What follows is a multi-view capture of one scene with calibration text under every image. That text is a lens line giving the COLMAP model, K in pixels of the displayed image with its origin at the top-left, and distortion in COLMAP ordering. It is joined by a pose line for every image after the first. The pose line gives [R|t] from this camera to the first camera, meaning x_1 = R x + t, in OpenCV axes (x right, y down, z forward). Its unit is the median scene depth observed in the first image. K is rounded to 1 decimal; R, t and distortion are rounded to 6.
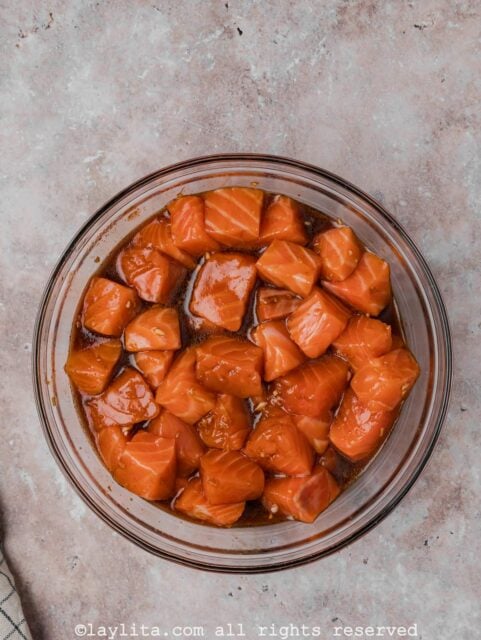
lens RADIAL K [[2756.4, 0, 241.6], [0, 2756.4, 320.5], [0, 0, 1]] dist [-0.058961, 0.000000]
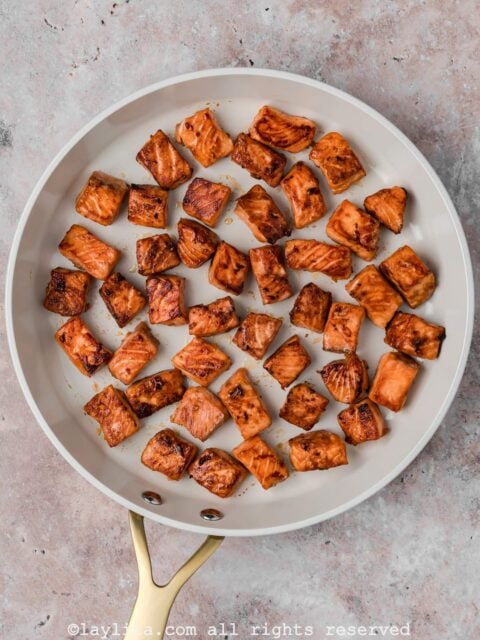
lens RADIAL K [[2756.4, 0, 243.2], [0, 2756.4, 321.4], [0, 0, 1]] dist [-0.058961, 0.000000]
pose [[0.999996, 0.002632, -0.000600, -0.003238], [-0.002633, 0.999996, -0.000405, 0.010939], [0.000599, 0.000406, 1.000000, -0.228047]]
